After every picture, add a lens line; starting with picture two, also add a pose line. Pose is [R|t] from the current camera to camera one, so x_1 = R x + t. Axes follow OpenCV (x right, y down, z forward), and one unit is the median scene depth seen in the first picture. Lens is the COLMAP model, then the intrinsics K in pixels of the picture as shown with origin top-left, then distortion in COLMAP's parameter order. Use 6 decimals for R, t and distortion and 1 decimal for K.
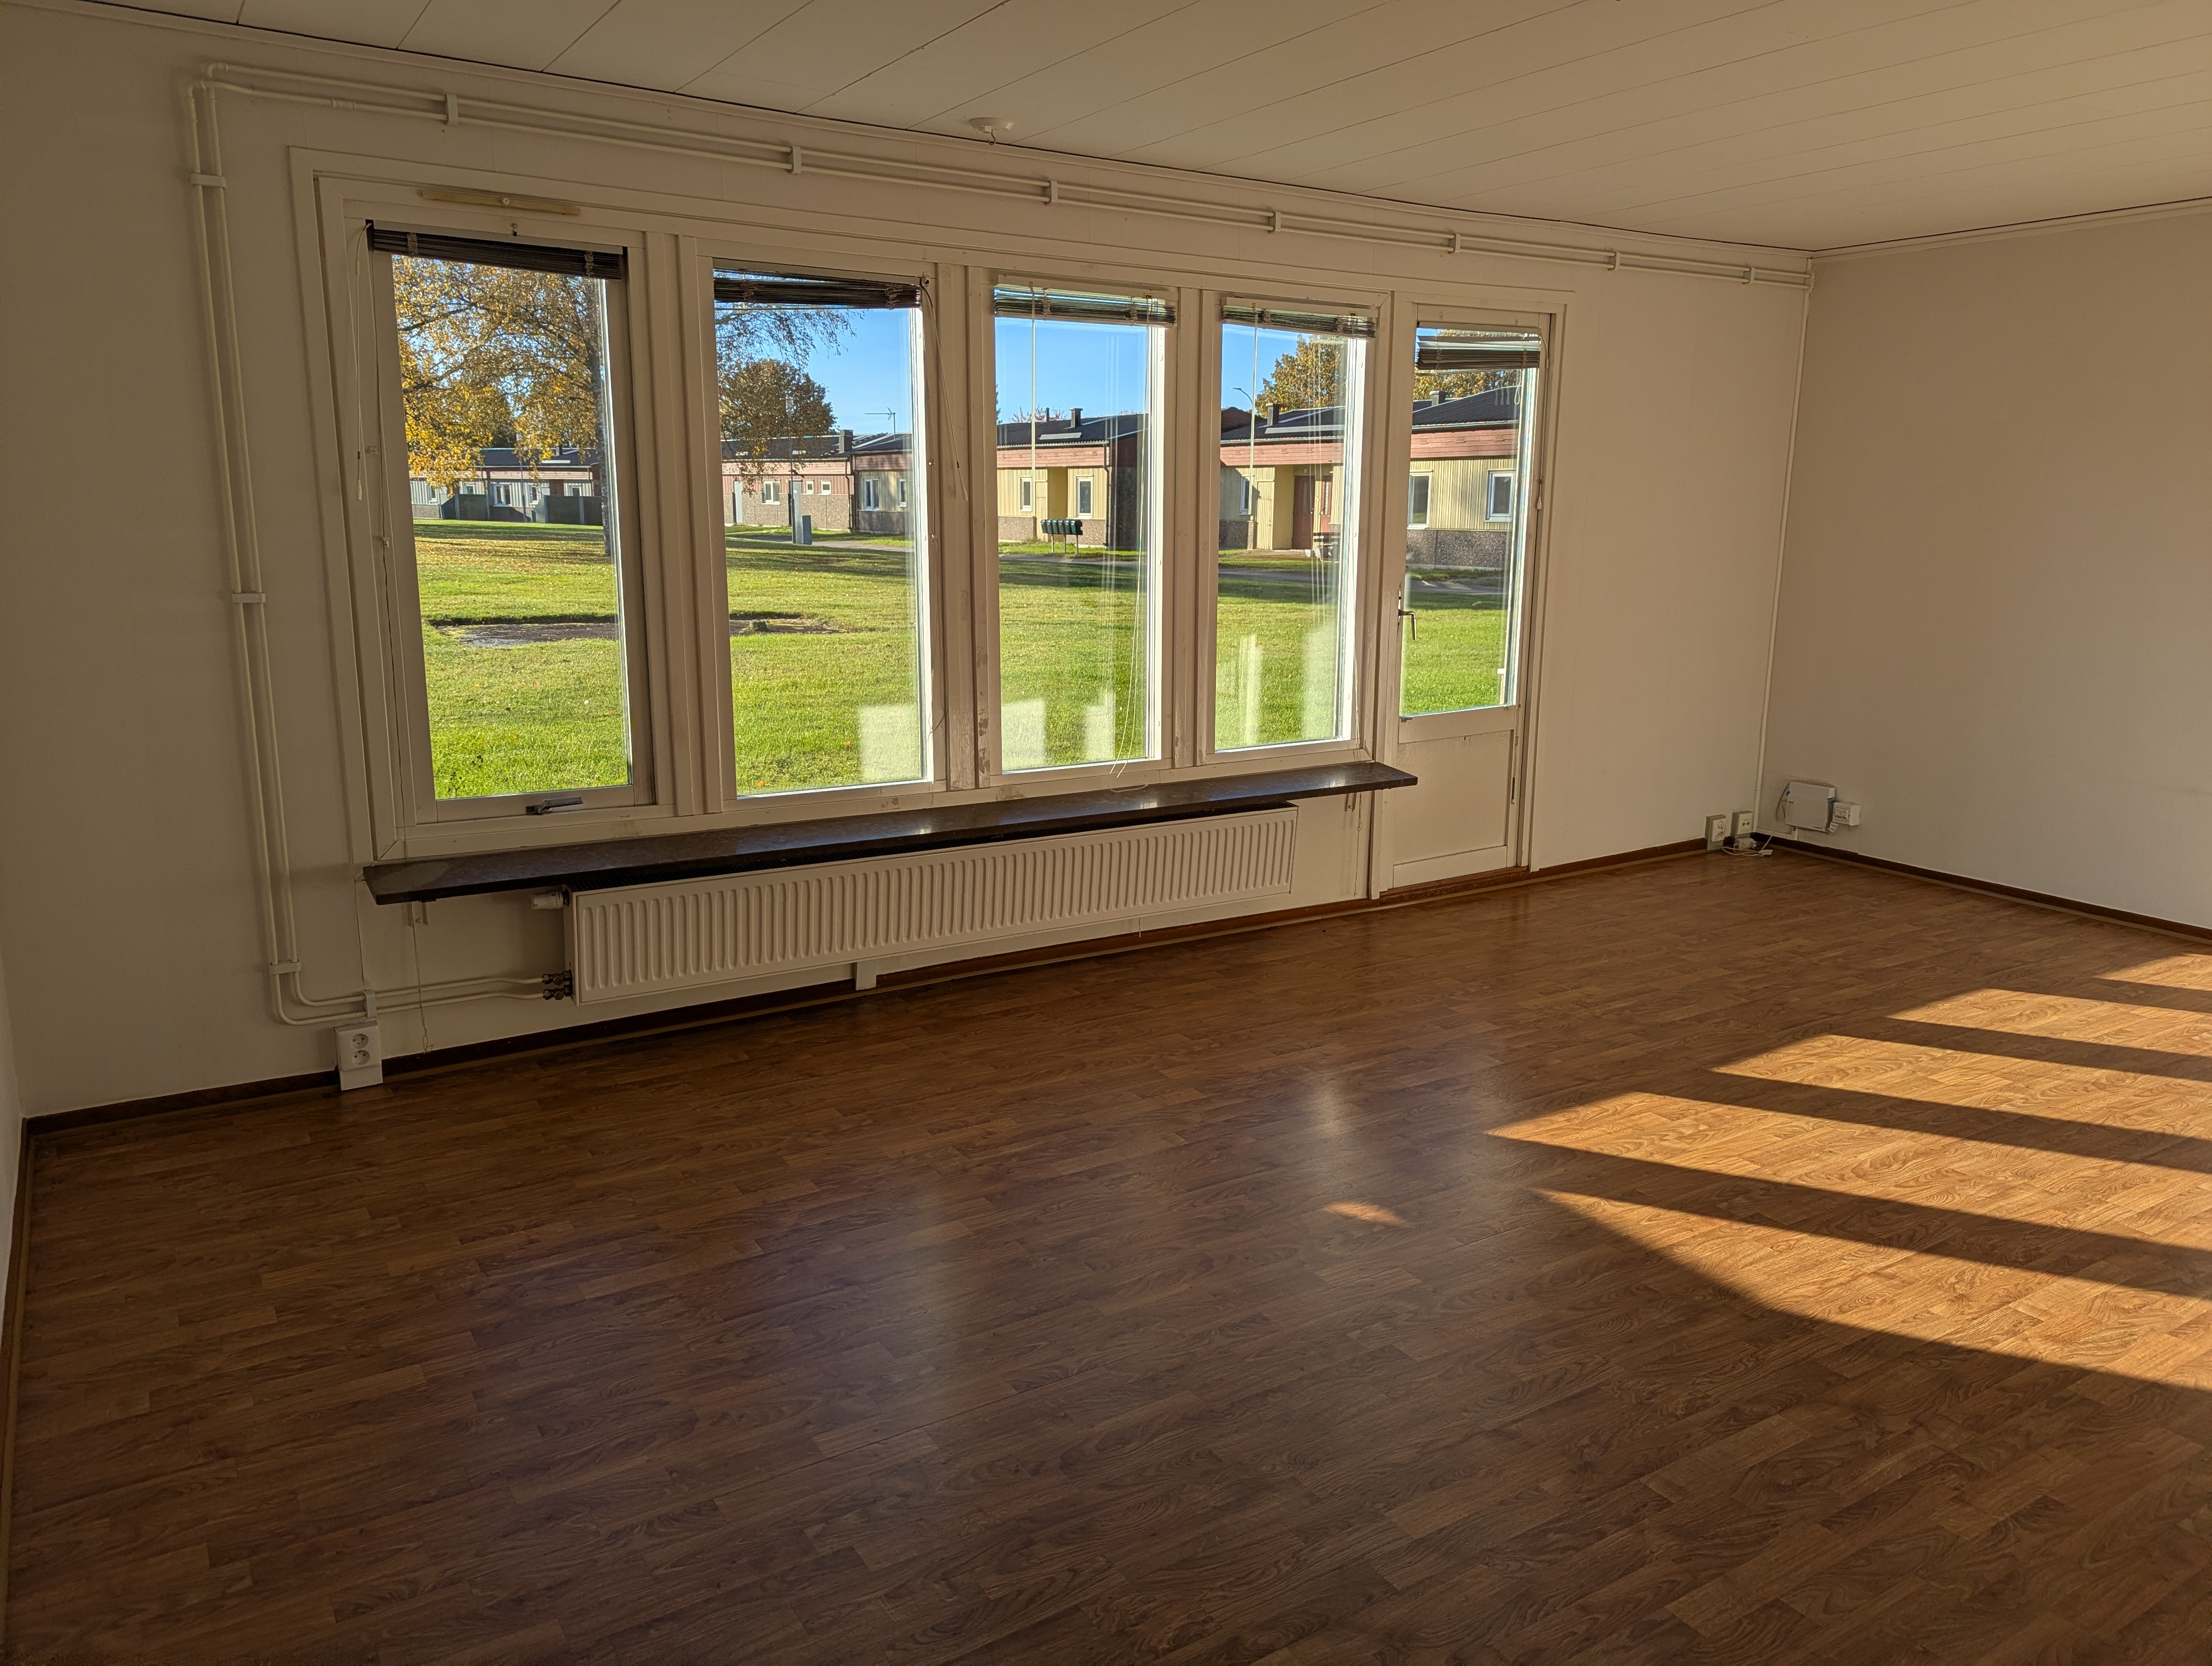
lens RADIAL K [[1552.5, 0, 1098.9], [0, 1552.5, 782.9], [0, 0, 1]] dist [0.023350, -0.031552]
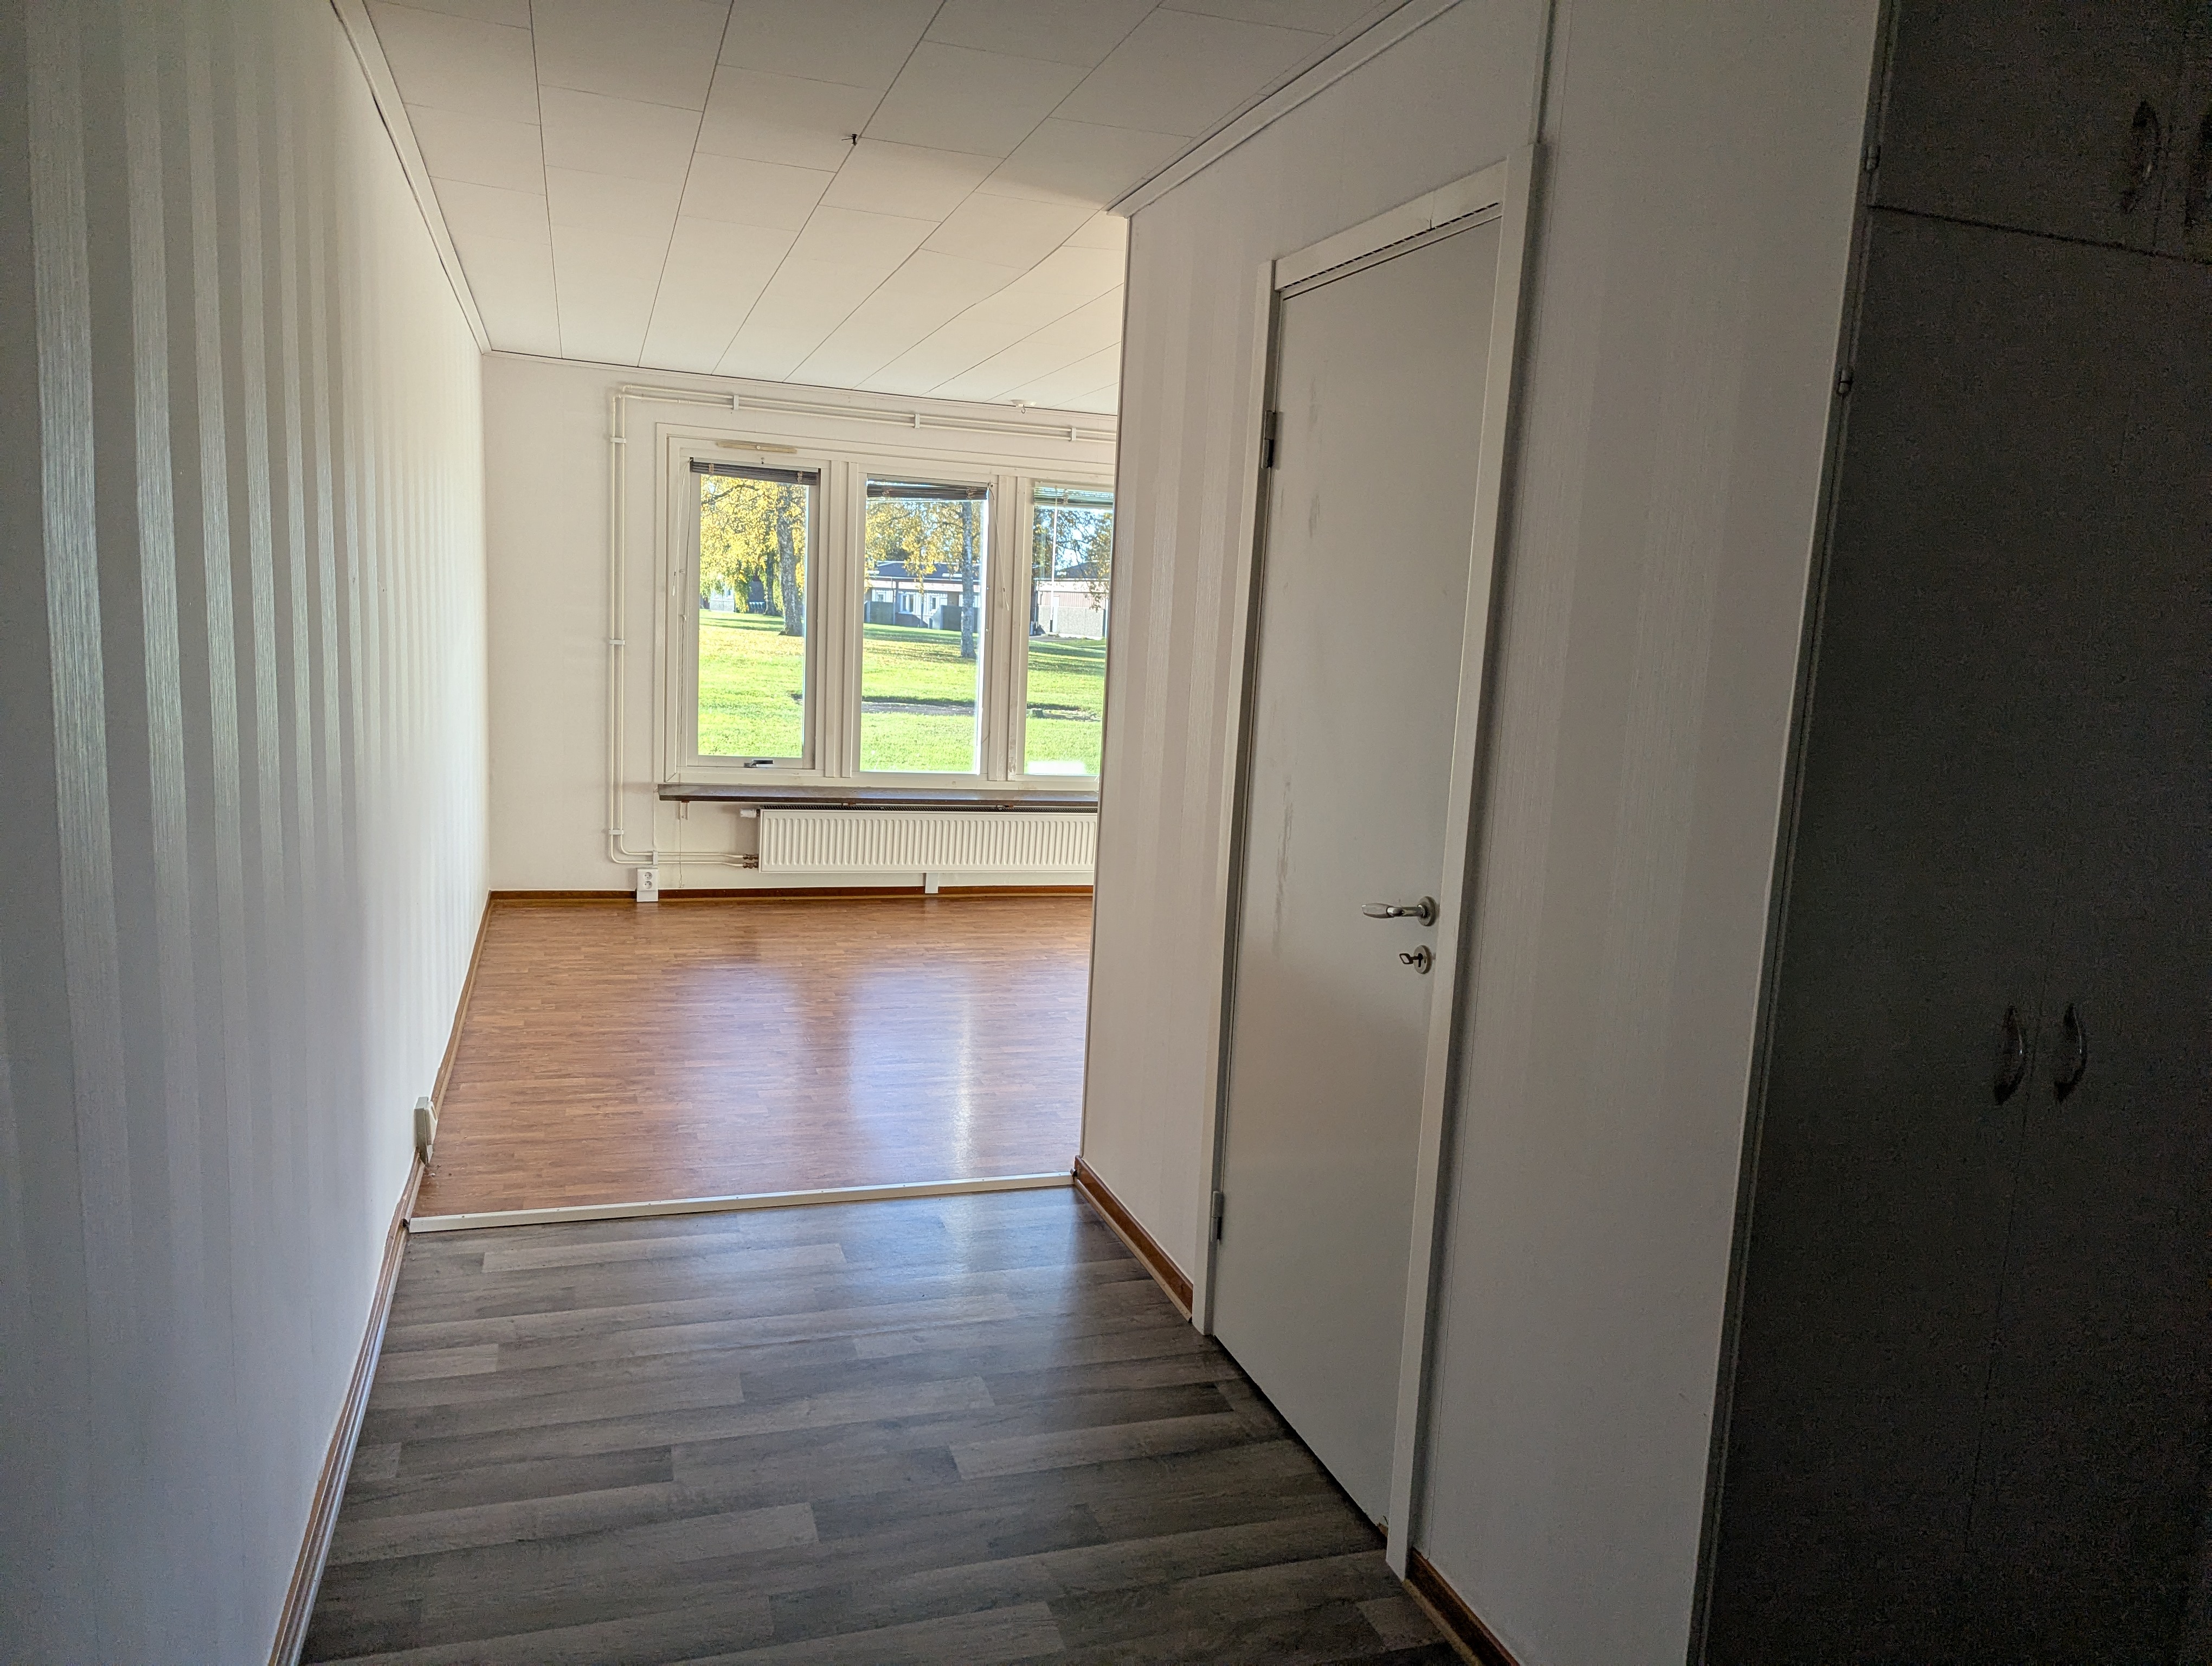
lens RADIAL K [[1552.5, 0, 1098.9], [0, 1552.5, 782.9], [0, 0, 1]] dist [0.023350, -0.031552]
pose [[0.969275, 0.064848, -0.237277, 0.485909], [-0.083024, 0.994265, -0.067417, 0.129898], [0.231544, 0.085045, 0.969100, -0.699113]]
